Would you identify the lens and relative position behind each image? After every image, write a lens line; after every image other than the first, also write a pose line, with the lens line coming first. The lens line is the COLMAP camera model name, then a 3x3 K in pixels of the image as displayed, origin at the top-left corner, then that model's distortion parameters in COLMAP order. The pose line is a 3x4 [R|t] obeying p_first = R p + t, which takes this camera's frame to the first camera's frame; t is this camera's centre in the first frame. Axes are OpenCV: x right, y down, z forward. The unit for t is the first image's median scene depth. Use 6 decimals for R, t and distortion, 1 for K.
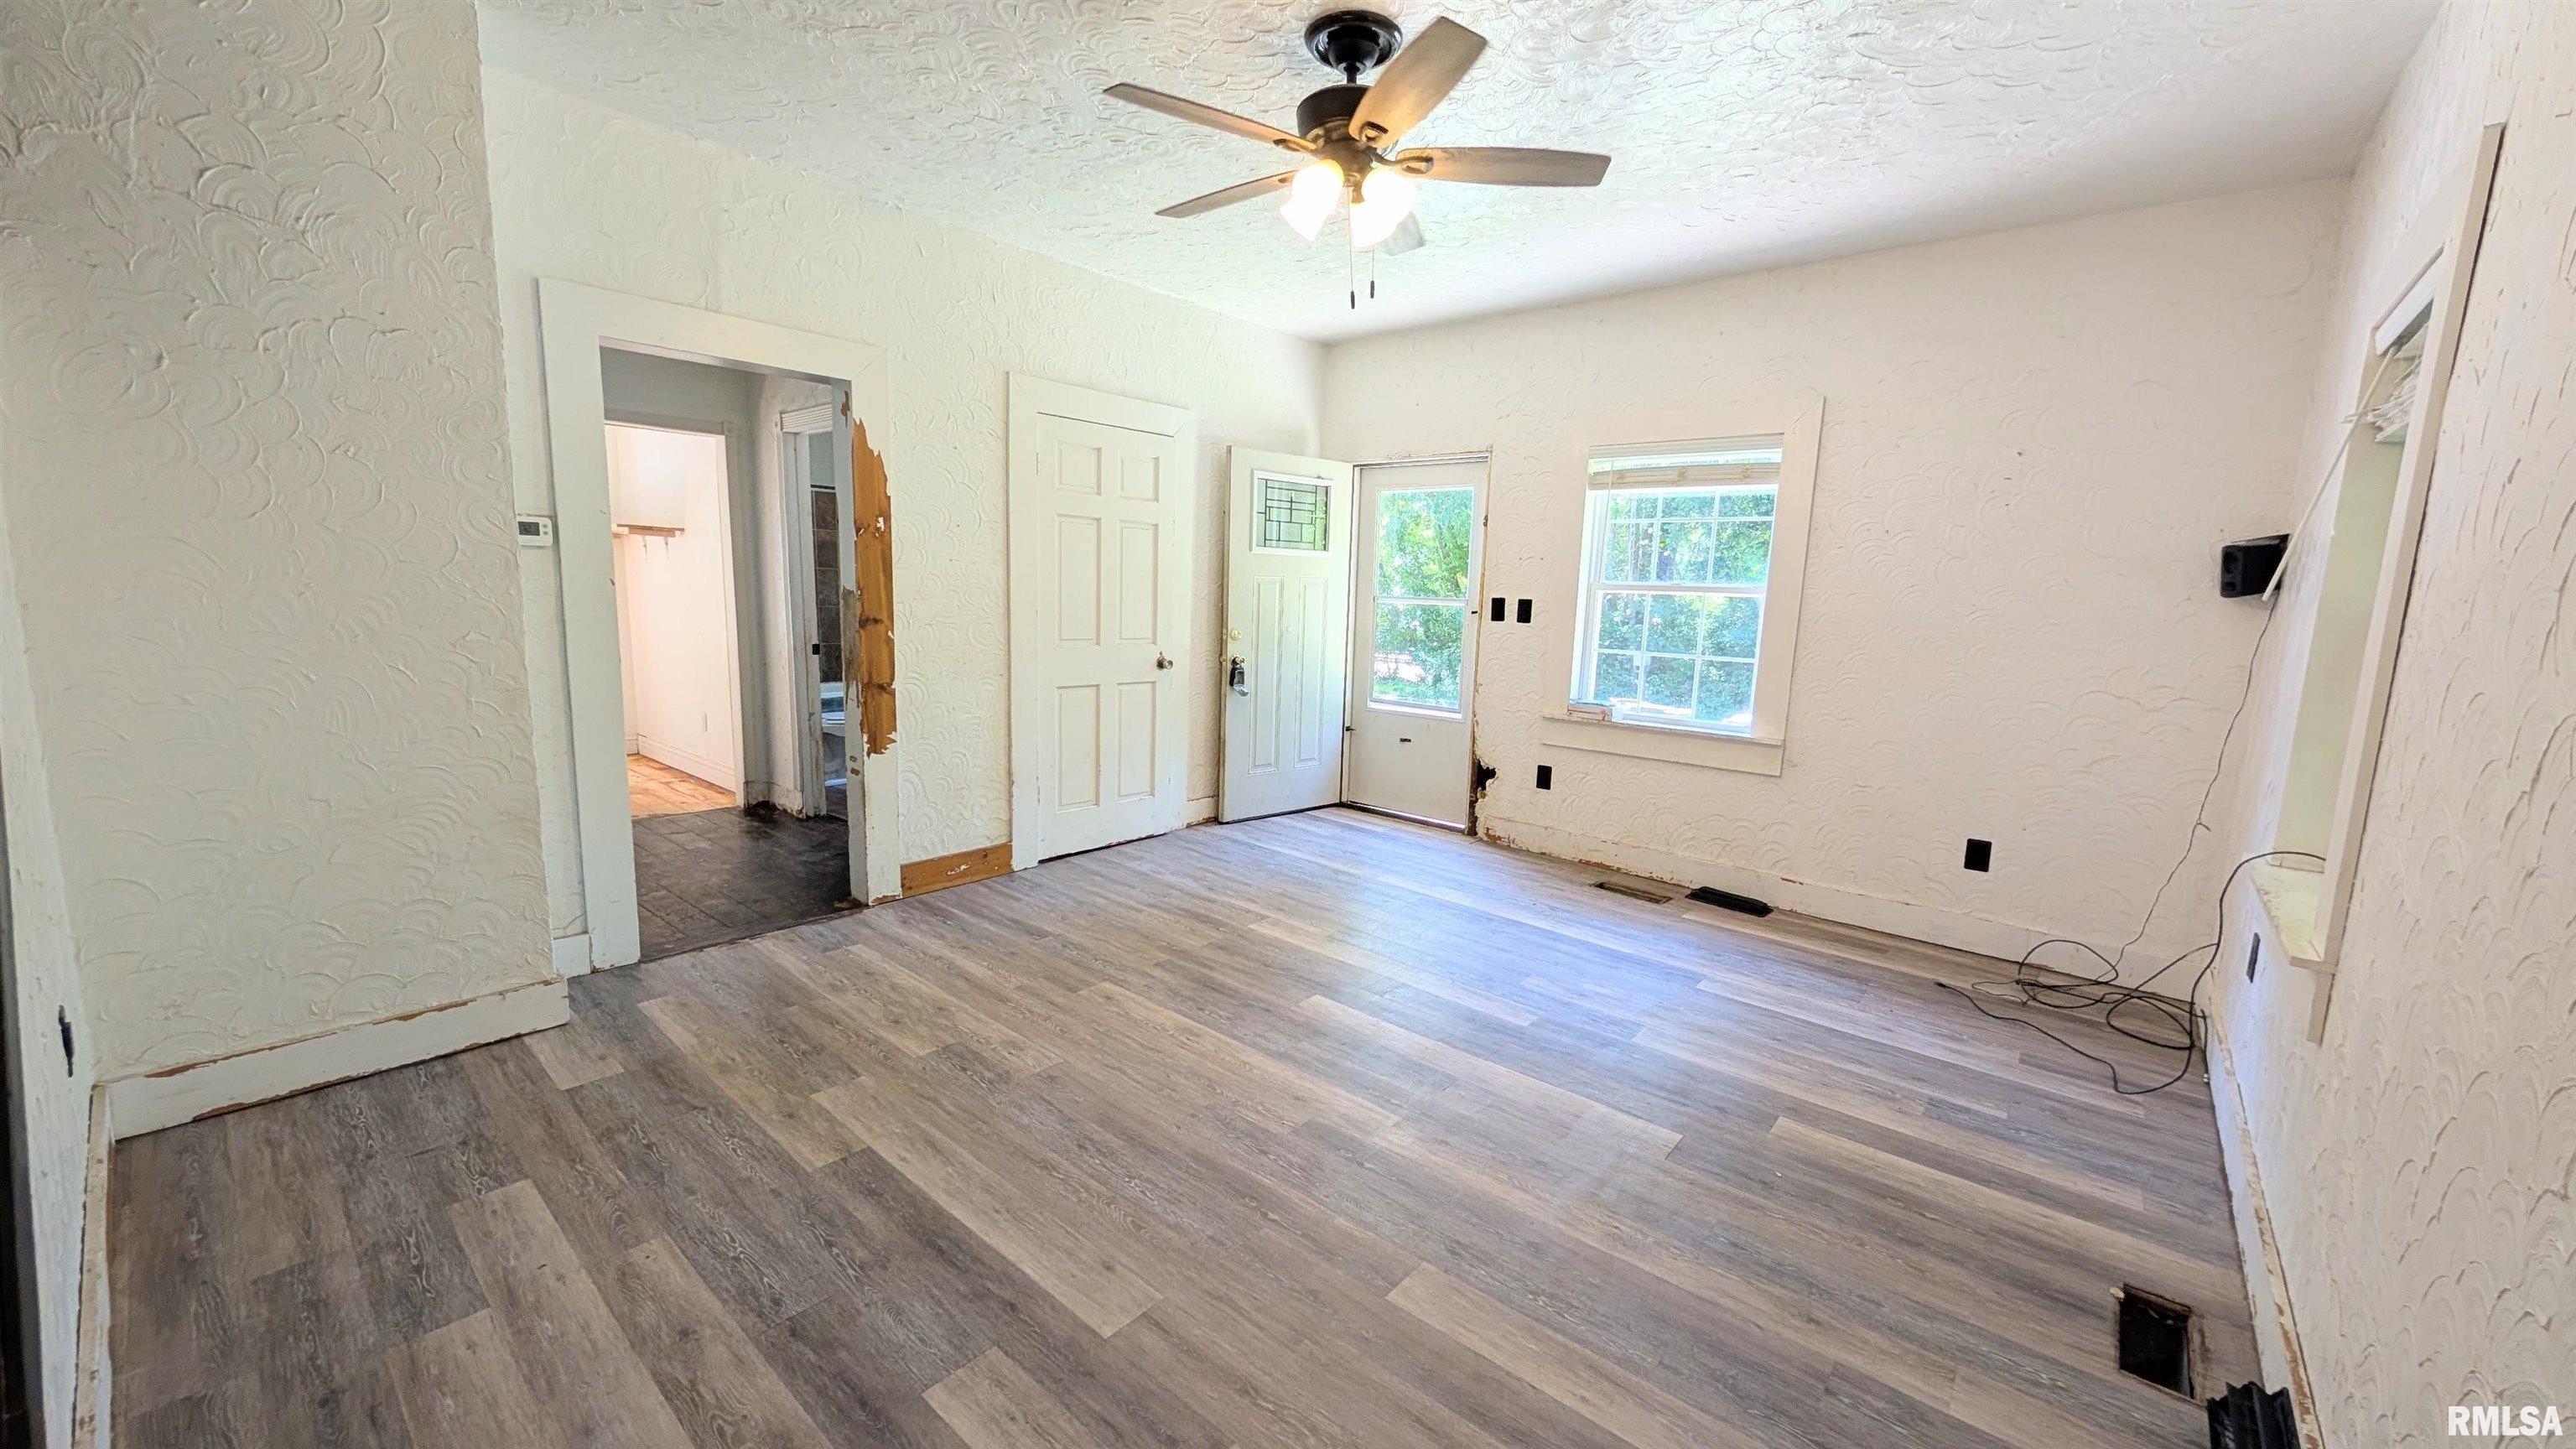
lens RADIAL K [[980.9, 0, 1280.2], [0, 980.9, 731.3], [0, 0, 1]] dist [0.002141, 0.000209]
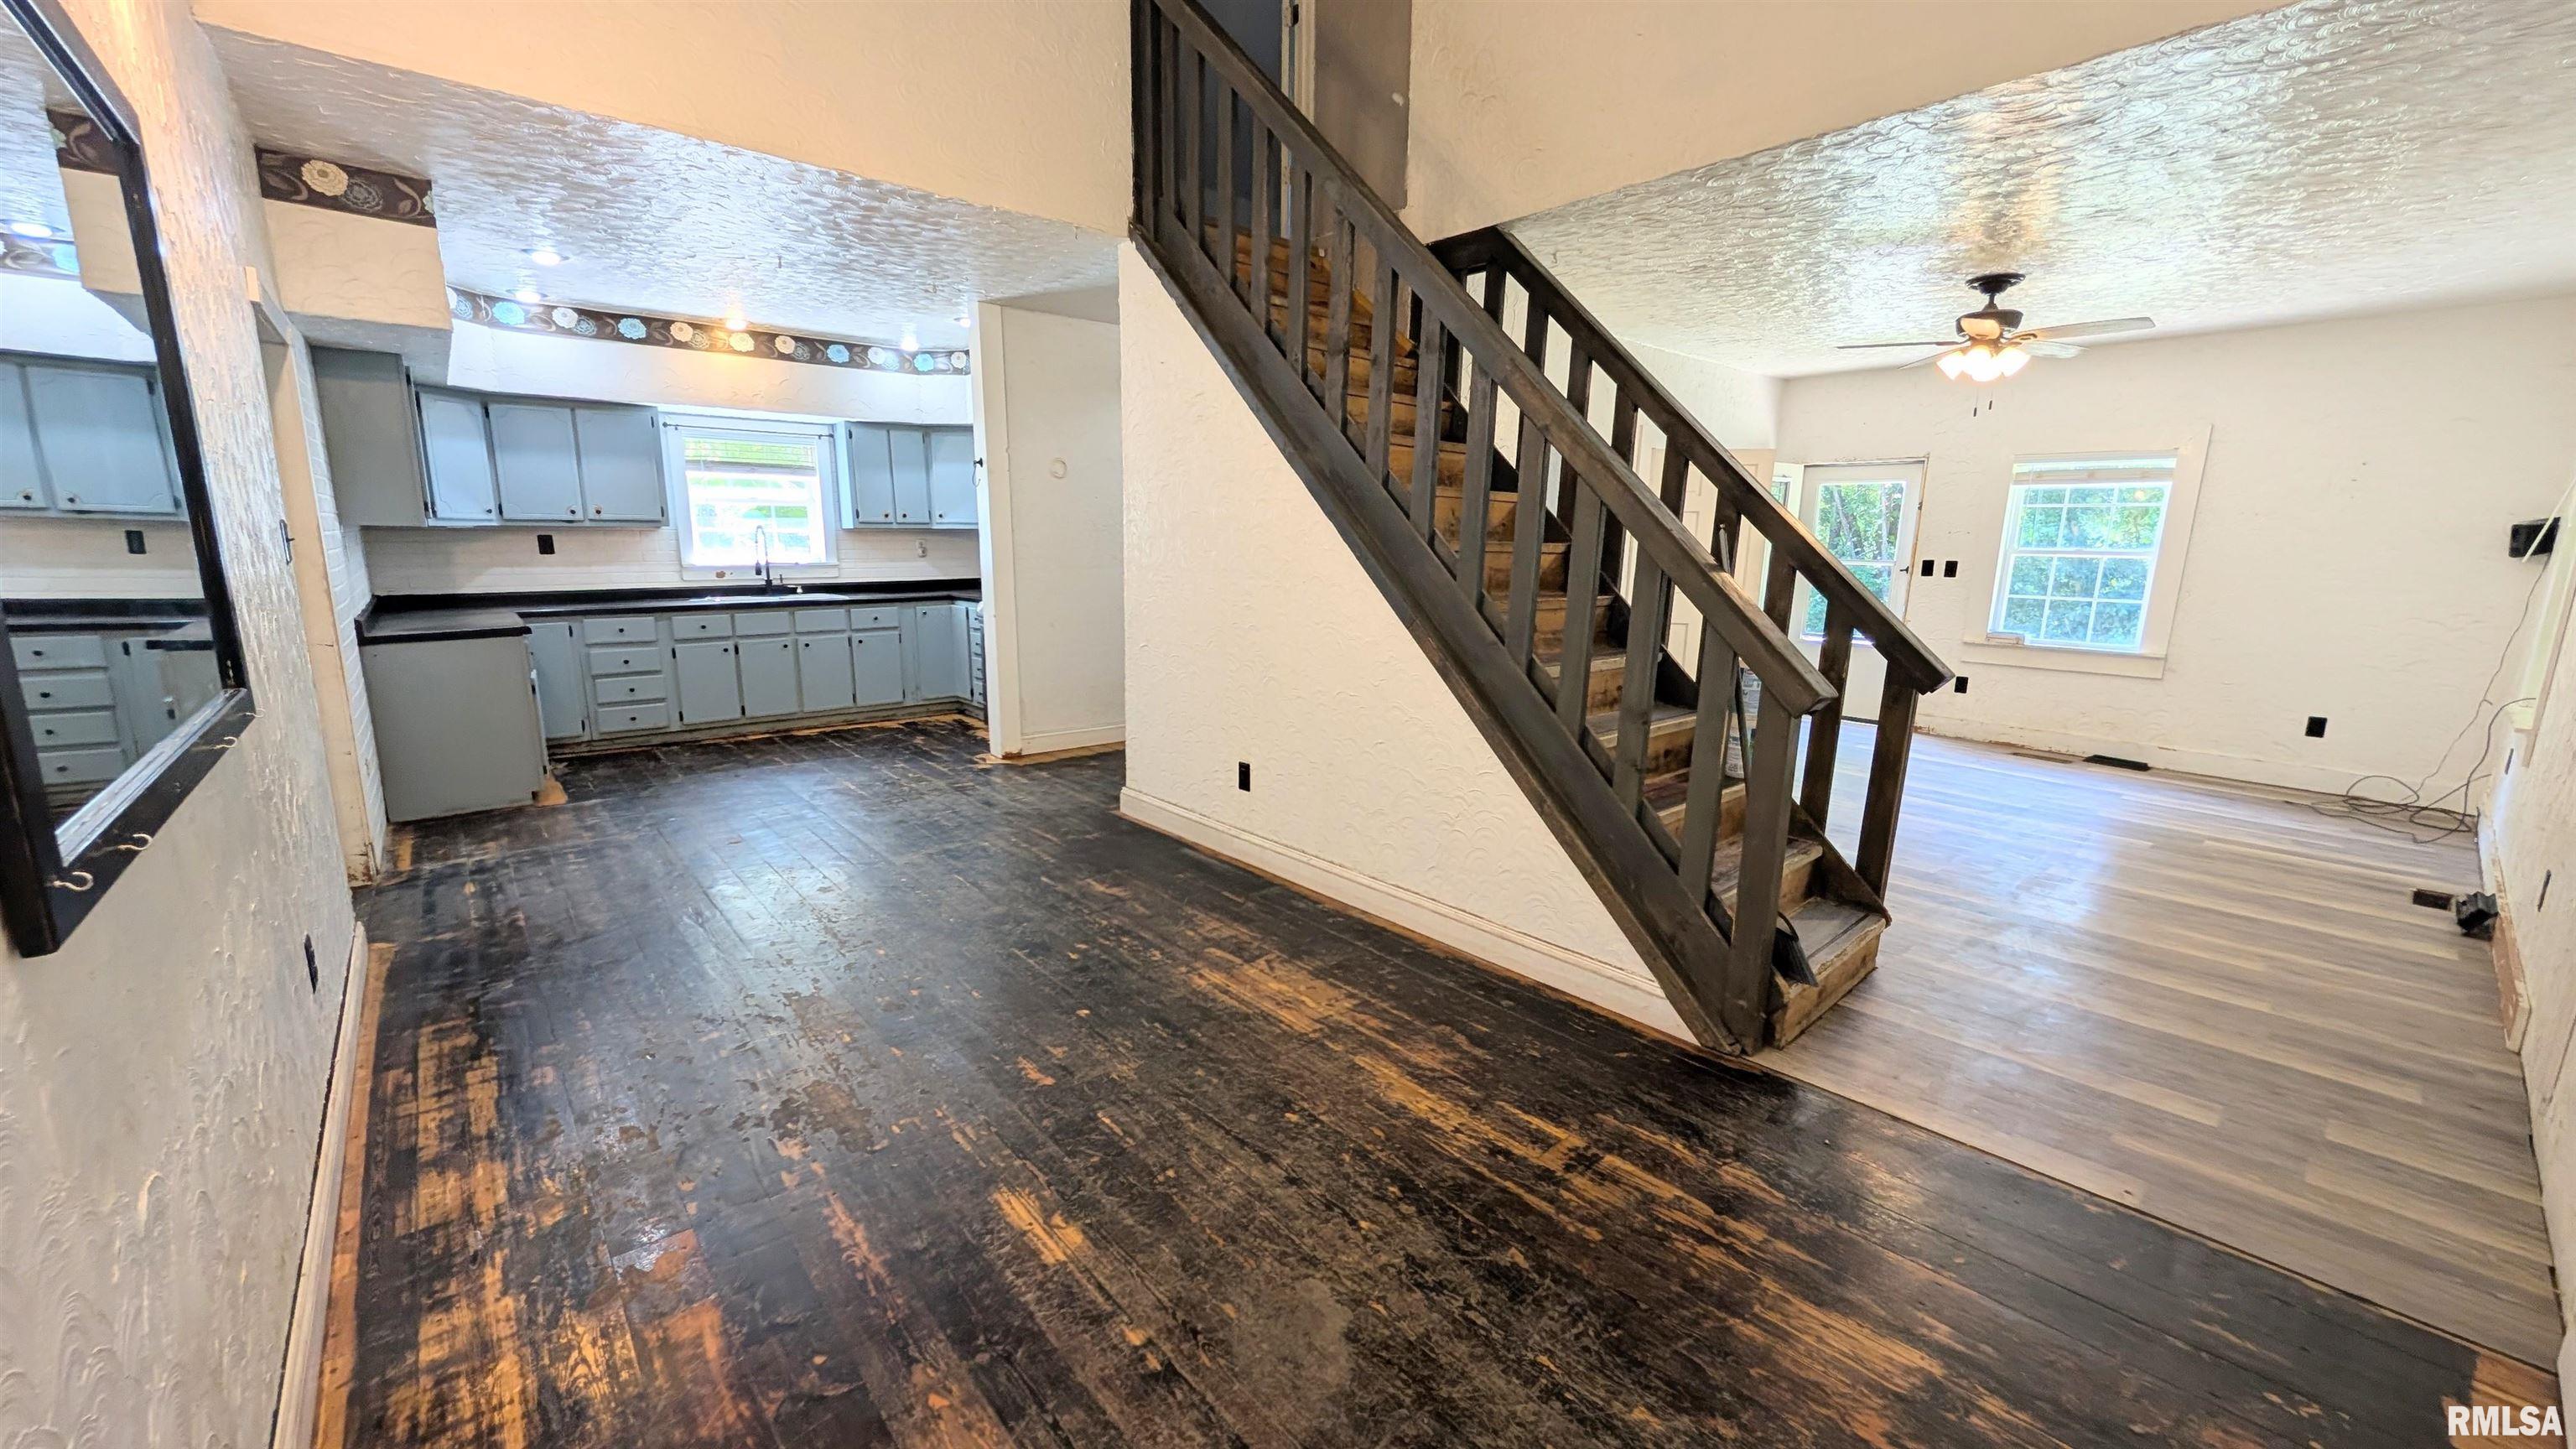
lens RADIAL K [[980.9, 0, 1285.4], [0, 980.9, 731.3], [0, 0, 1]] dist [0.002141, 0.000209]
pose [[0.988336, 0.013246, -0.151711, -0.939606], [-0.006796, 0.999054, 0.042954, 0.114071], [0.152137, -0.041422, 0.987491, -1.105298]]
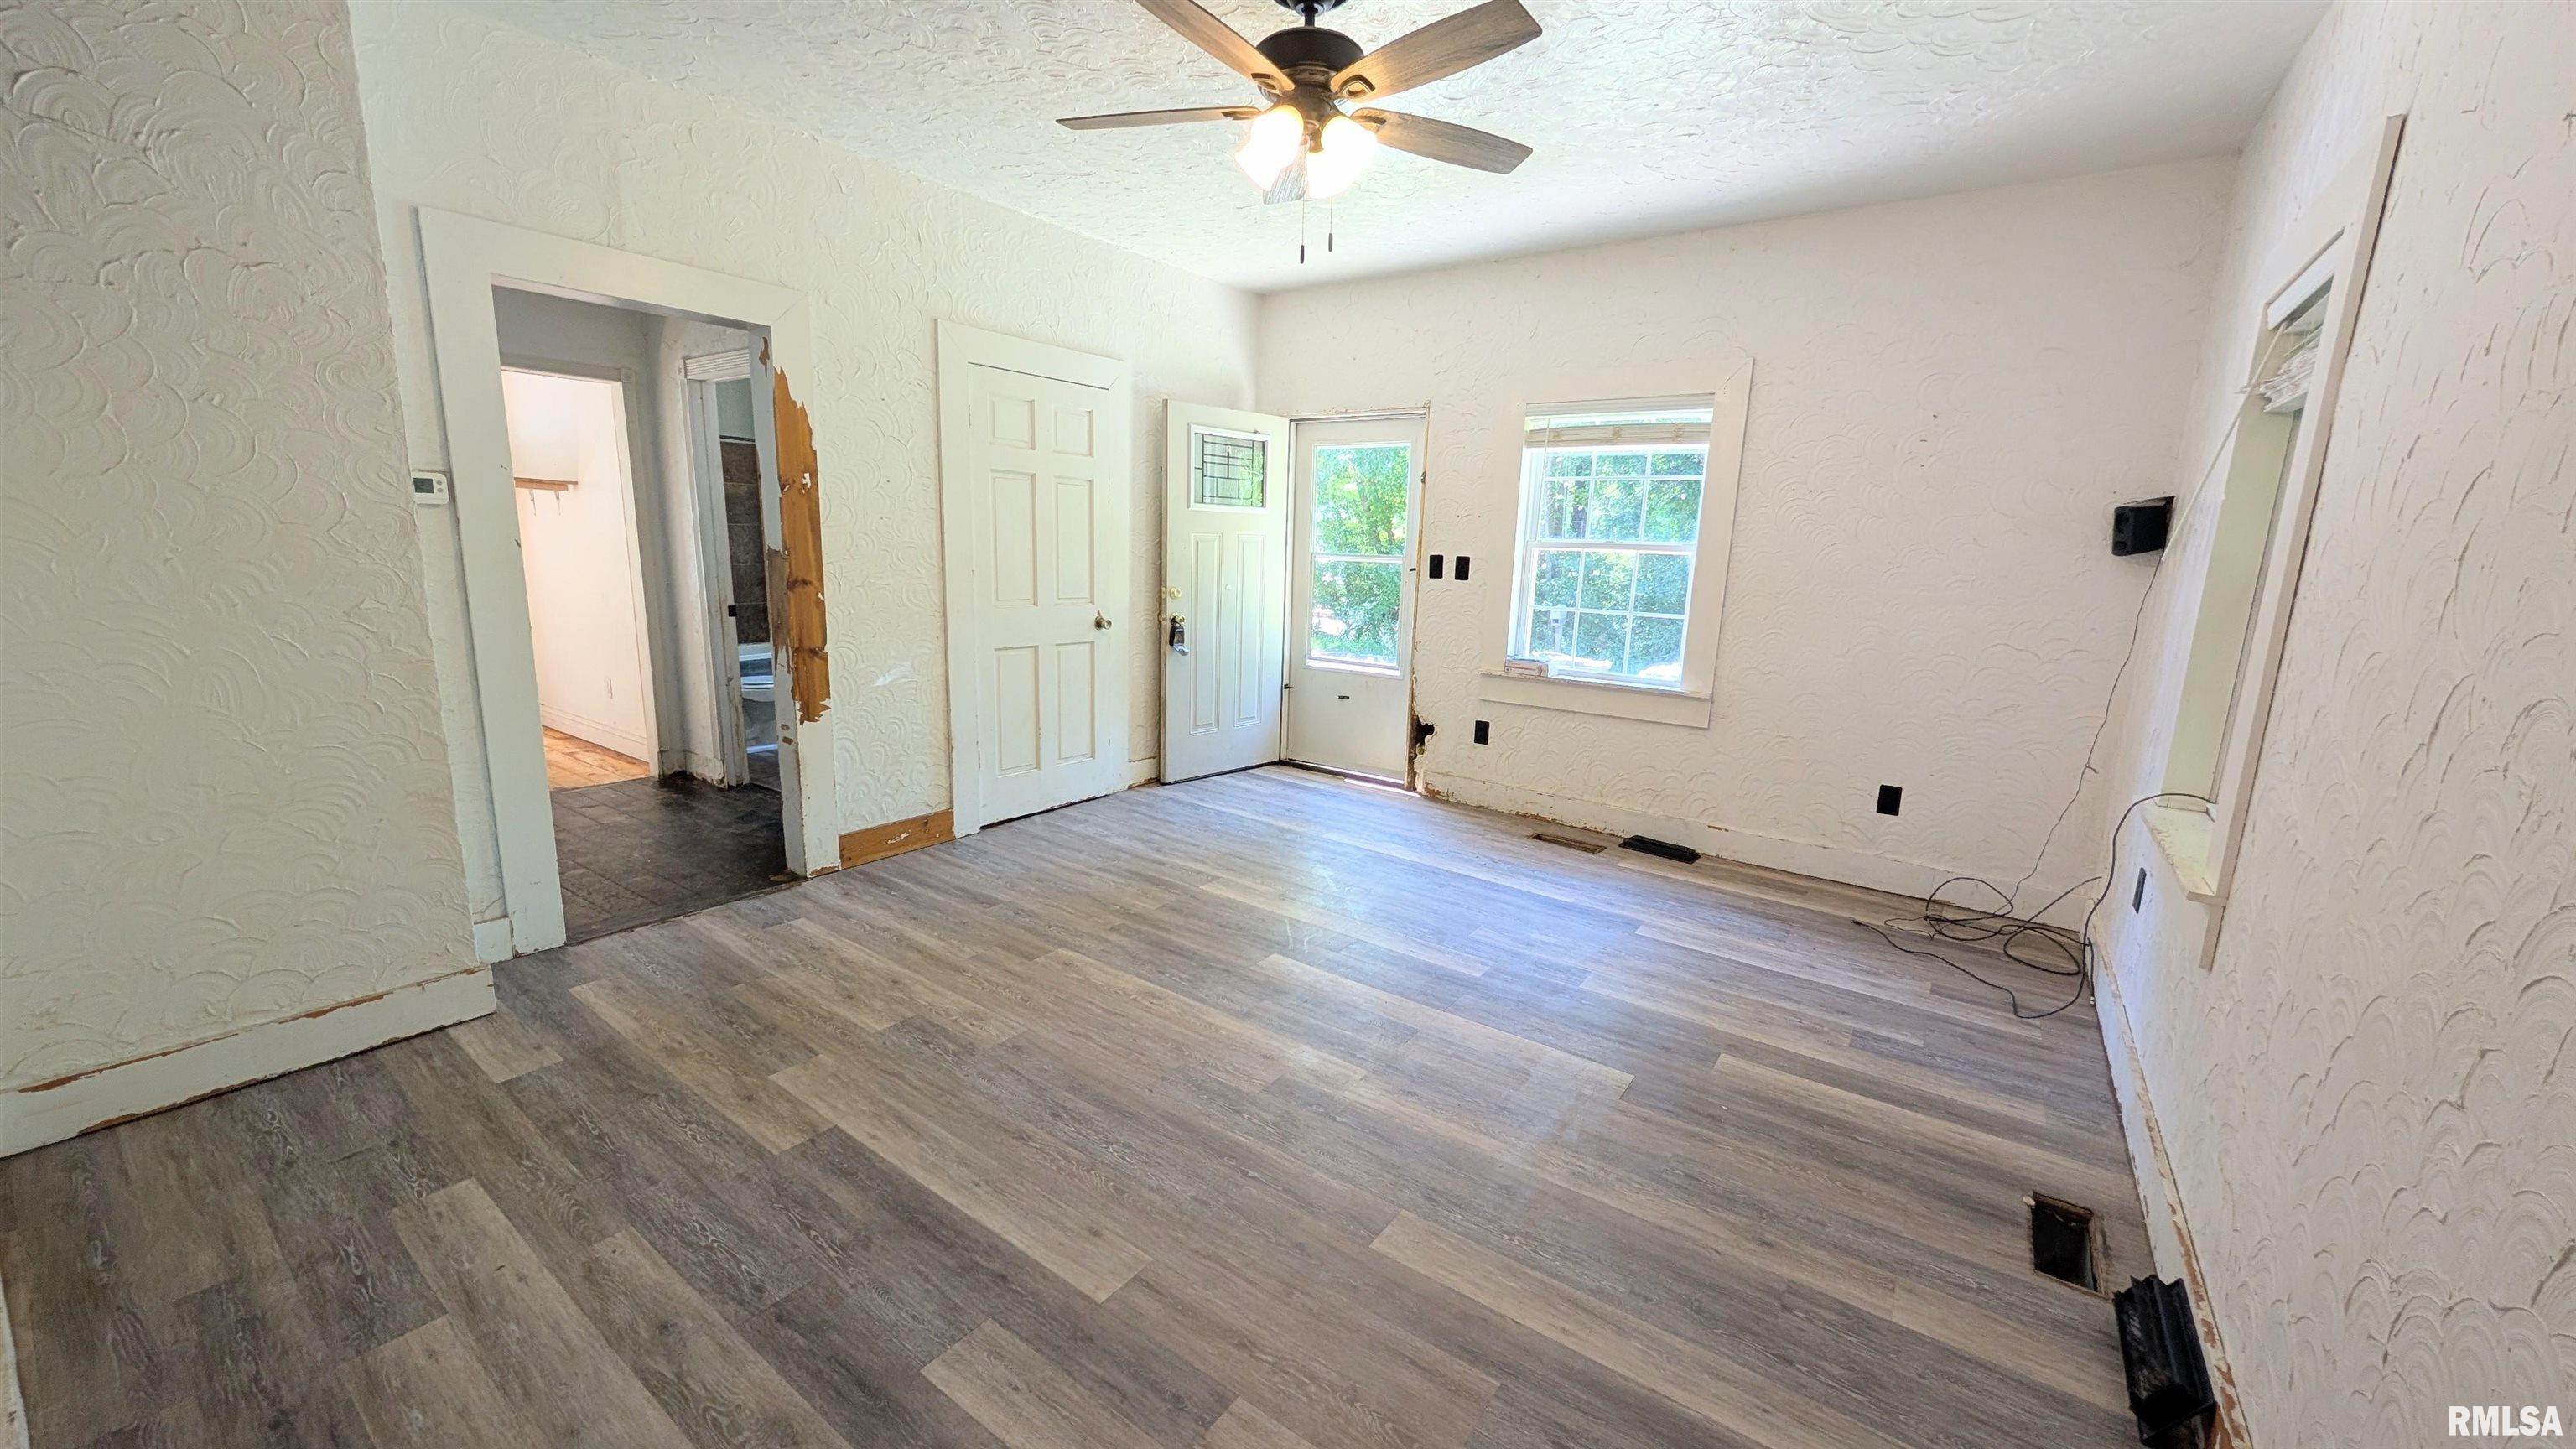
lens RADIAL K [[980.9, 0, 1281.5], [0, 980.9, 731.8], [0, 0, 1]] dist [0.002141, 0.000209]
pose [[0.996472, -0.016821, 0.082228, -0.042446], [0.012966, 0.998801, 0.047197, -0.008845], [-0.082923, -0.045965, 0.995495, 0.004687]]
